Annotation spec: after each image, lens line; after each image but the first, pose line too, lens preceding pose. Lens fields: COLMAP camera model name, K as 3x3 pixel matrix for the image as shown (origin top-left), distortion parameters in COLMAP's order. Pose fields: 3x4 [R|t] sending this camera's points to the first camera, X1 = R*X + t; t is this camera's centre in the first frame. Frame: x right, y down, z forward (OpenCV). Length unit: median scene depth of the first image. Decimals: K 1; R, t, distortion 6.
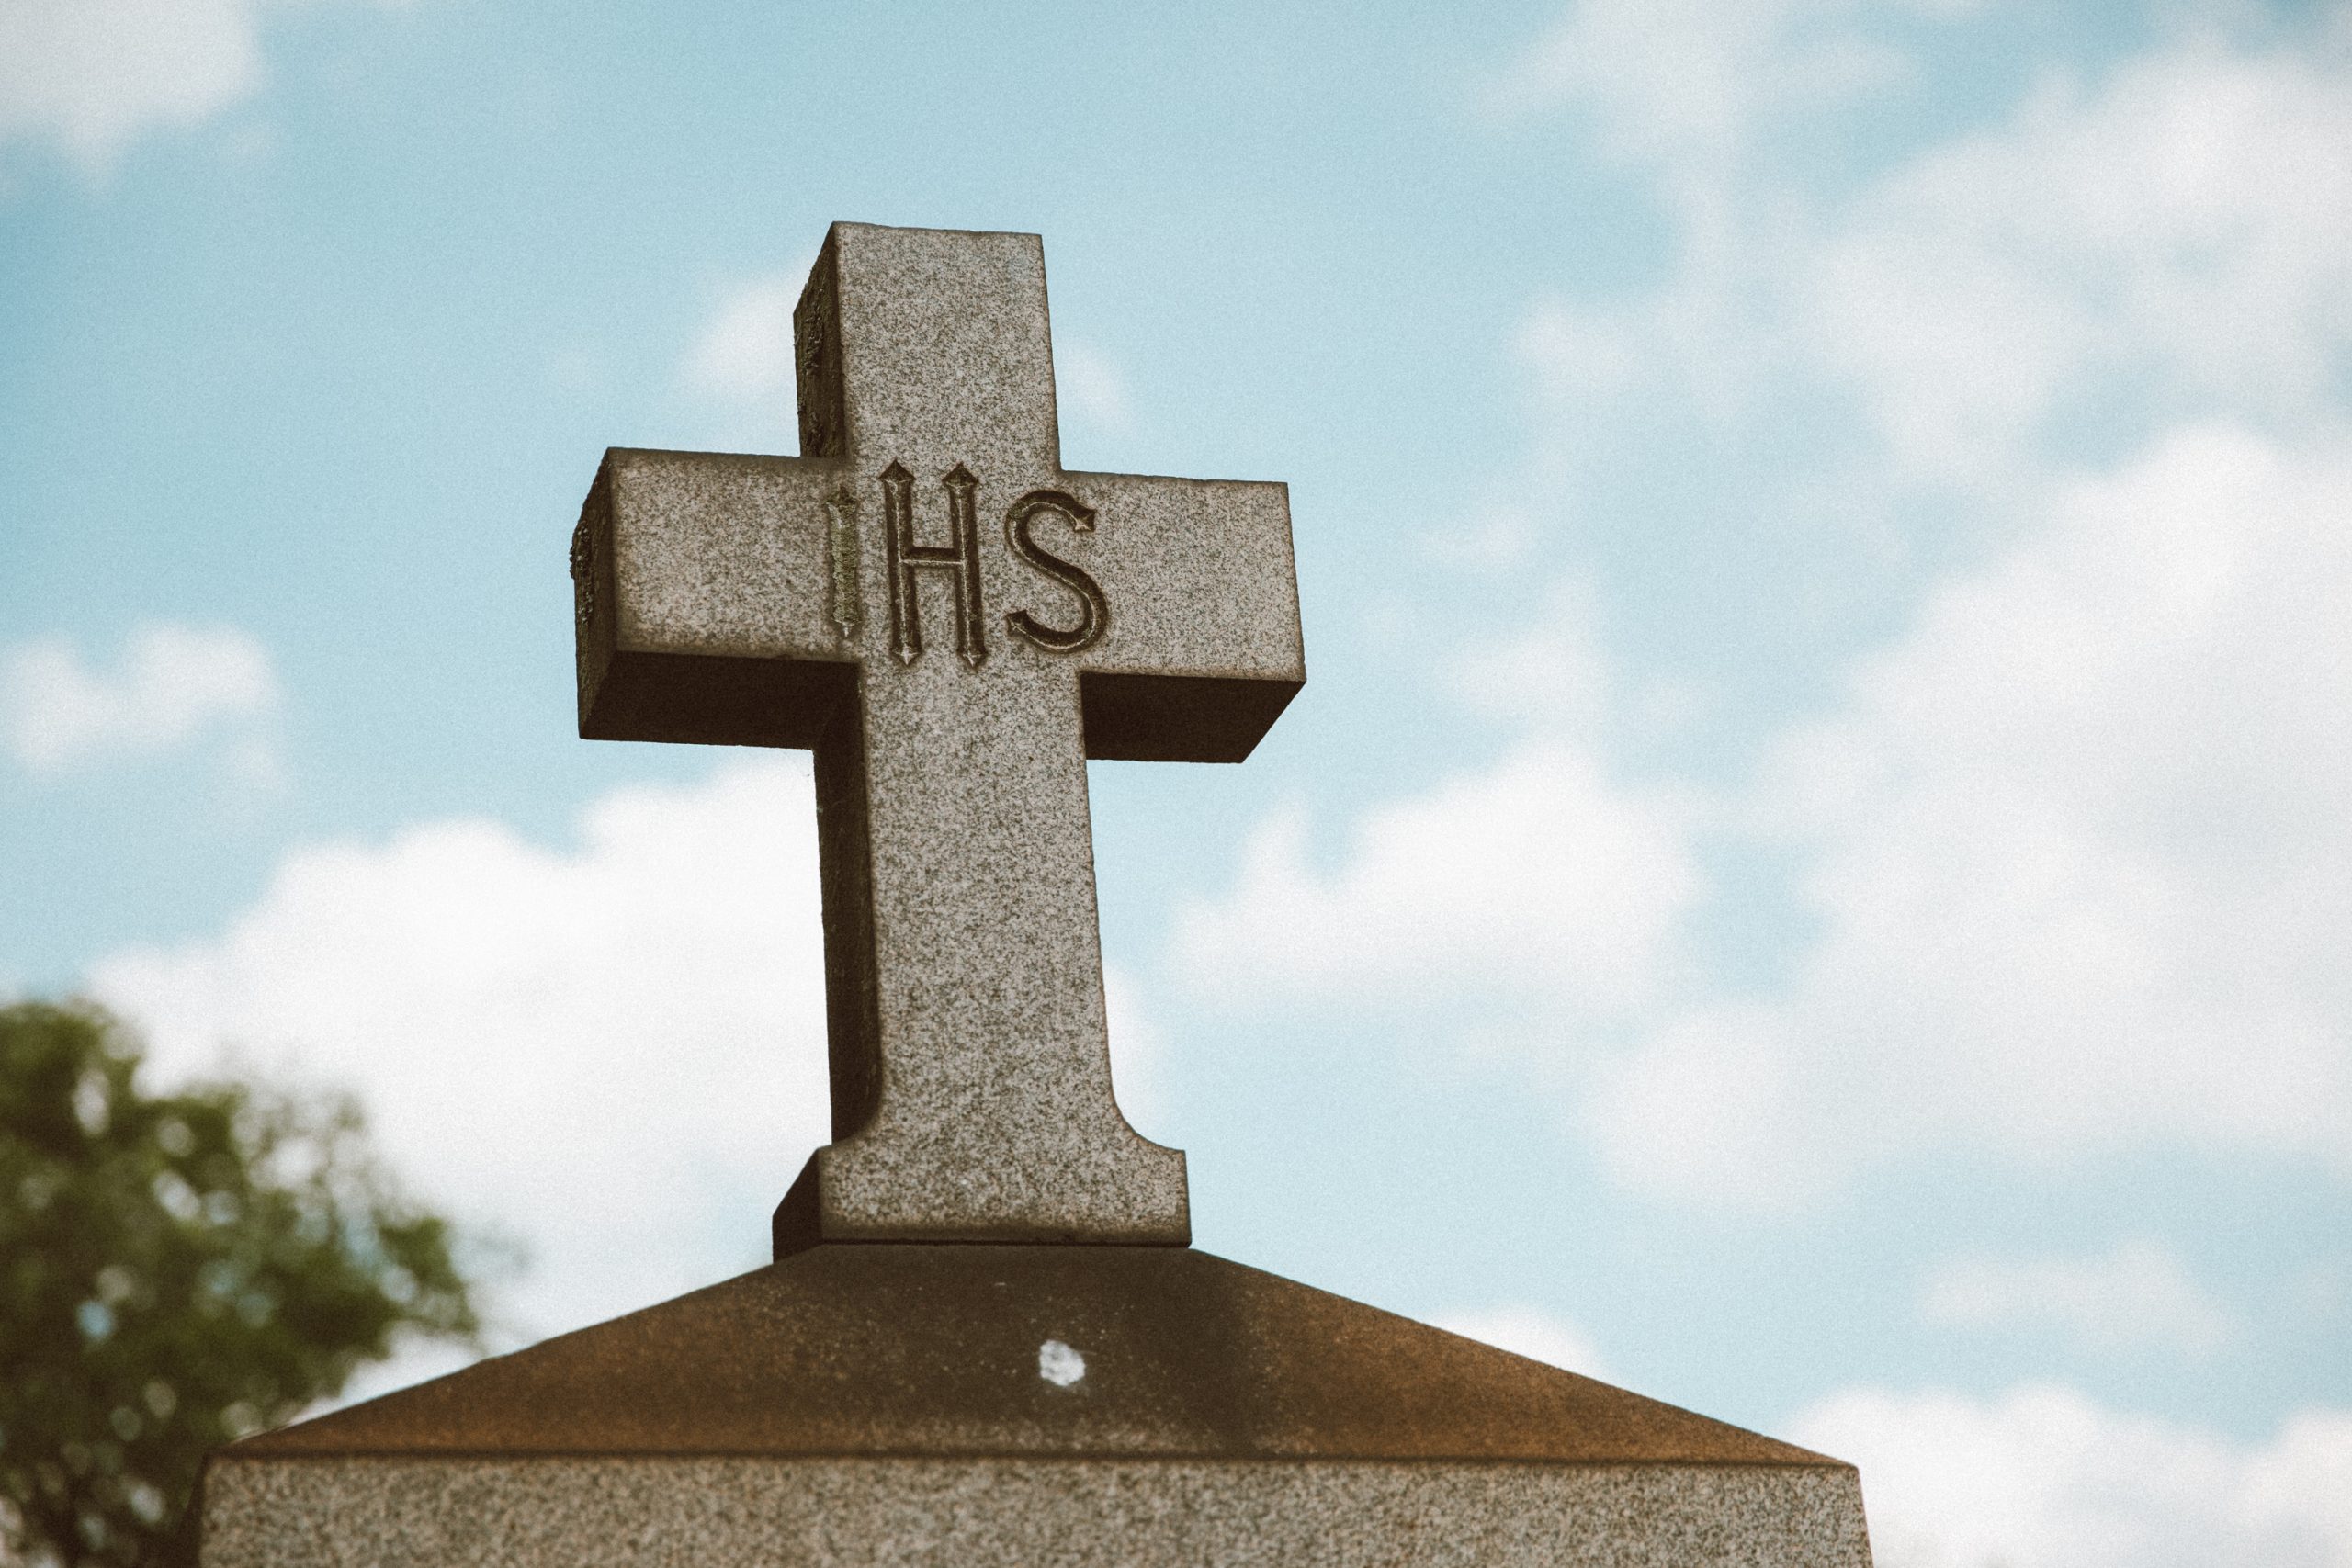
lens RADIAL K [[4198.0, 0, 1176.0], [0, 4198.0, 784.0], [0, 0, 1]] dist [0.178205, 0.000040]
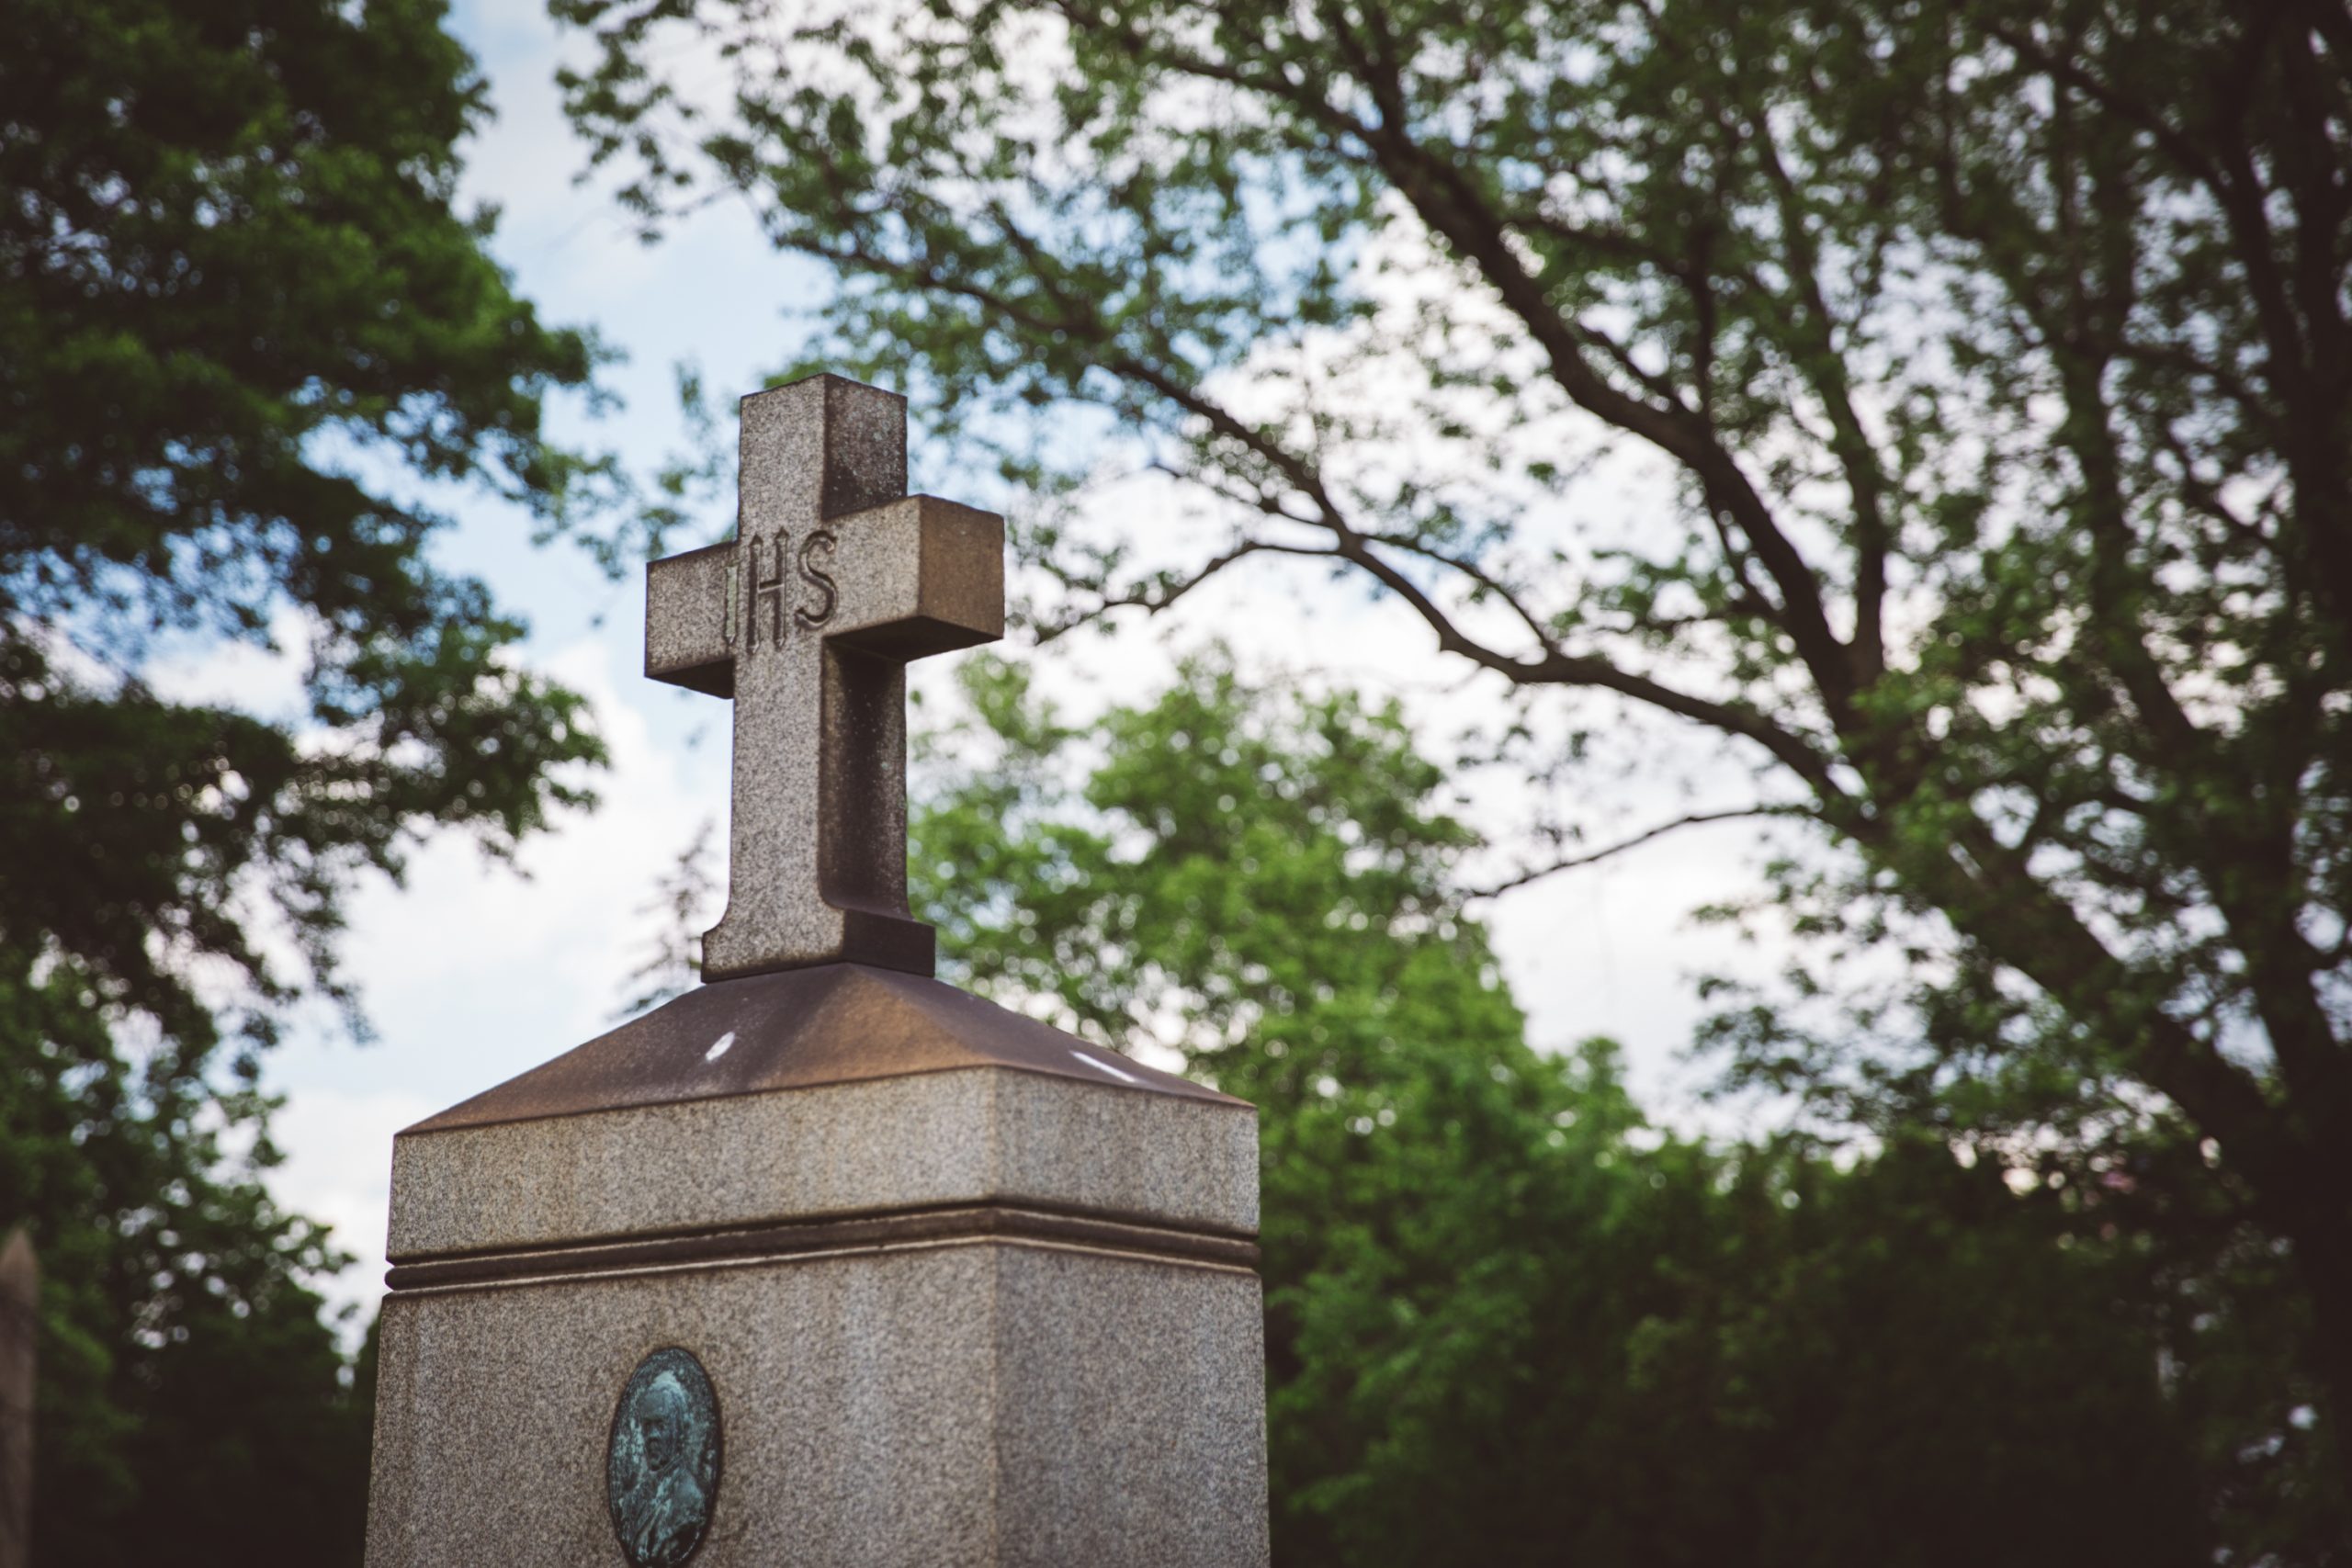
lens RADIAL K [[4198.0, 0, 1176.0], [0, 4198.0, 784.0], [0, 0, 1]] dist [0.178205, 0.000040]
pose [[0.589978, -0.115696, -0.799087, 1.563543], [0.270447, 0.960828, 0.060562, -0.036429], [0.760778, -0.251841, 0.598157, 0.031701]]
